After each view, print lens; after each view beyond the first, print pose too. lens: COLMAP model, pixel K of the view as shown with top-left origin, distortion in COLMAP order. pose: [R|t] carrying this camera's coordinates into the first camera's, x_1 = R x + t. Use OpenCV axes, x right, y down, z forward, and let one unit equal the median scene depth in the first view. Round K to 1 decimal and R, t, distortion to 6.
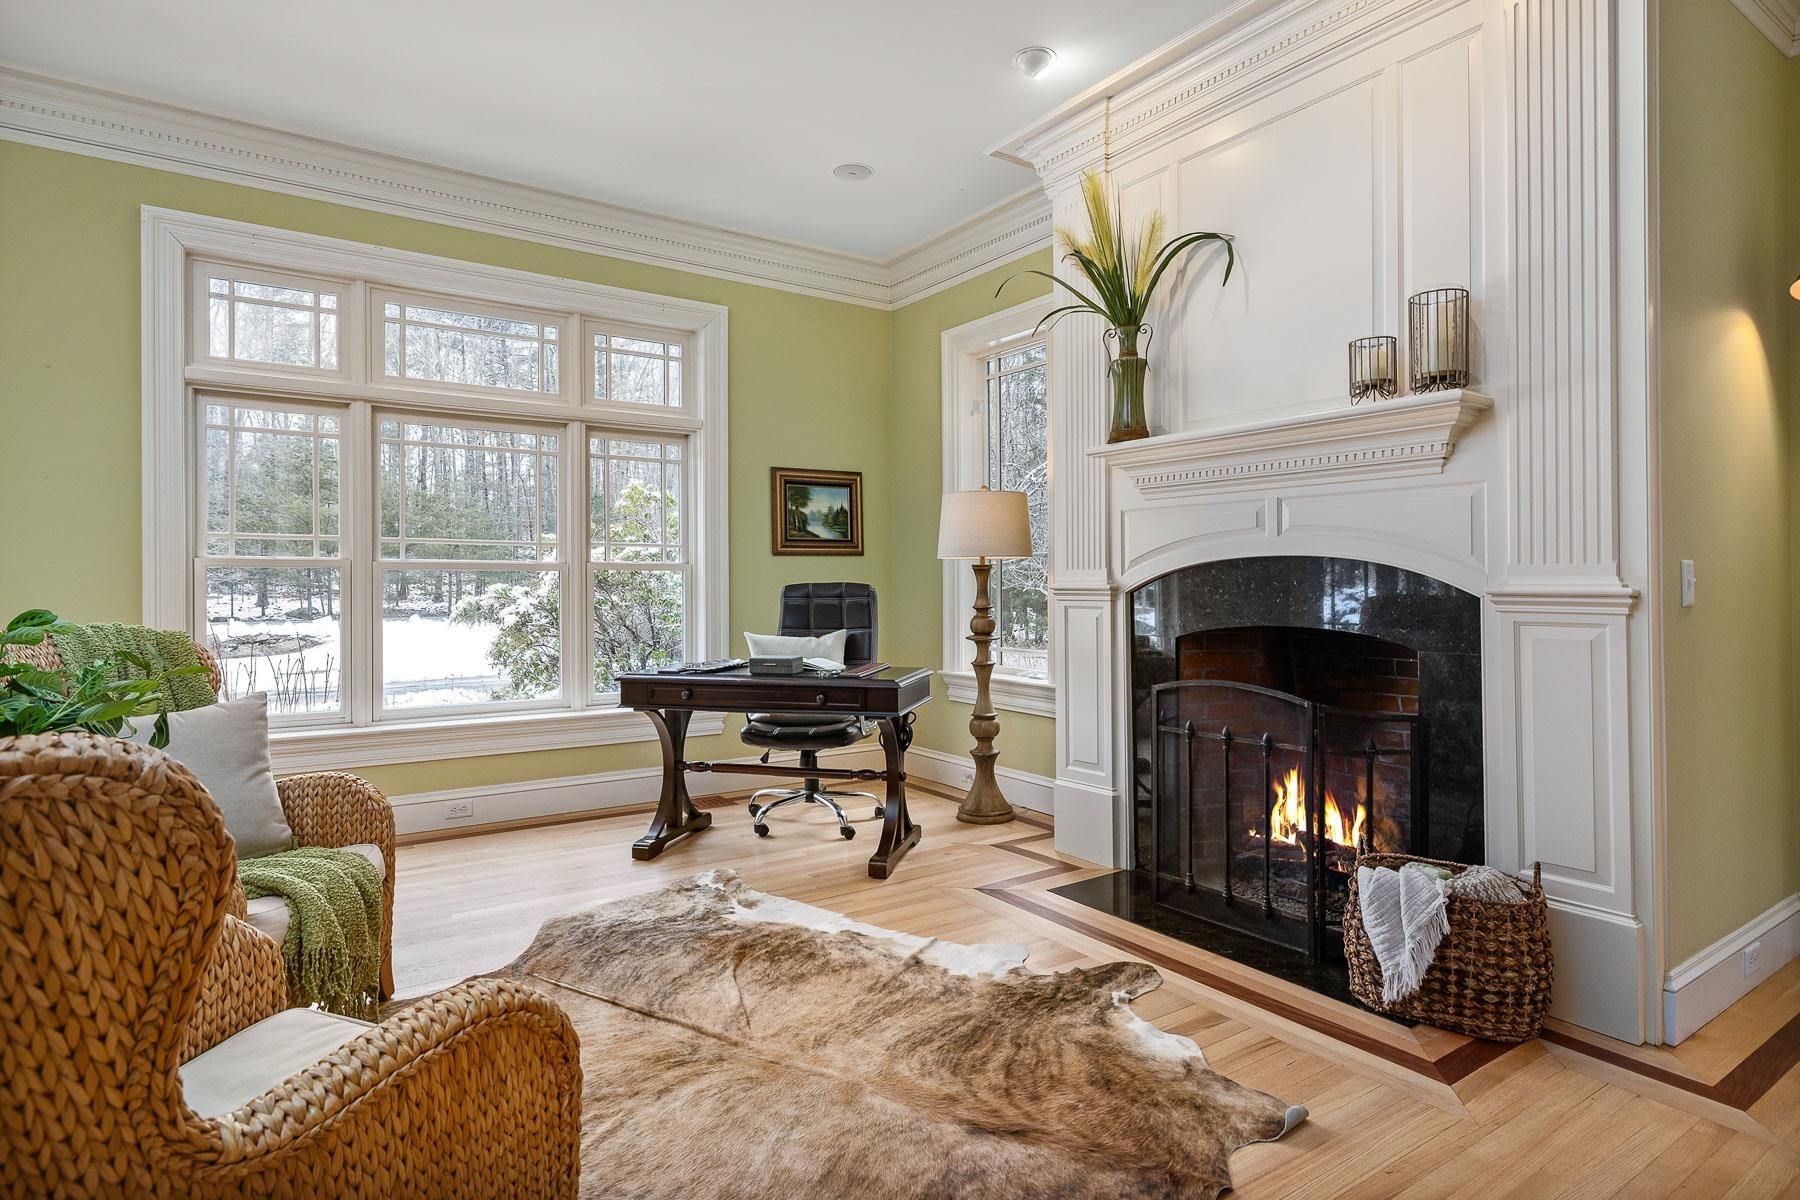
lens RADIAL K [[958.3, 0, 901.0], [0, 958.3, 595.1], [0, 0, 1]] dist [-0.000188, 0.000378]
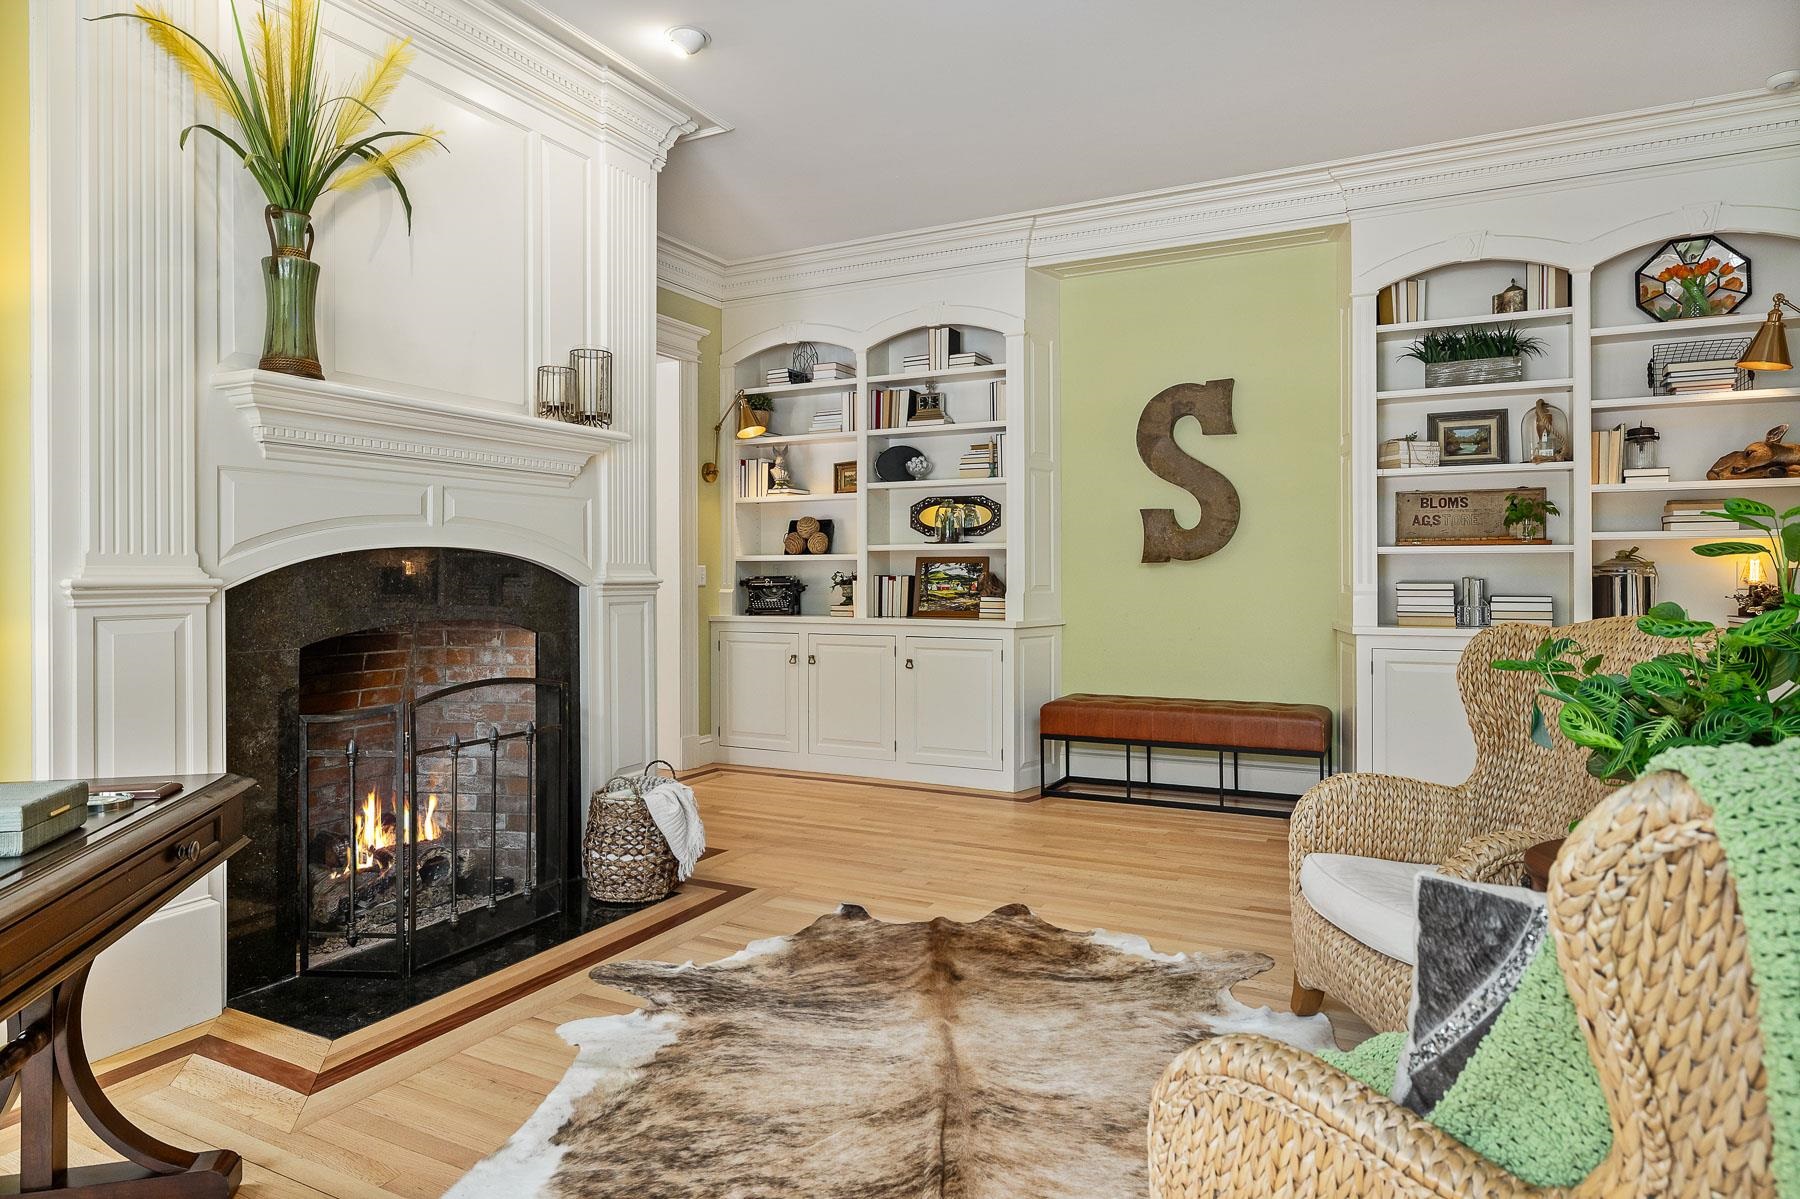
lens RADIAL K [[1082.9, 0, 886.1], [0, 1082.9, 567.7], [0, 0, 1]] dist [0.010532, 0.001285]
pose [[-0.475943, 0.003087, 0.879471, -0.943113], [0.005566, 0.999984, -0.000498, -0.022024], [-0.879459, 0.004658, -0.475952, 1.387222]]
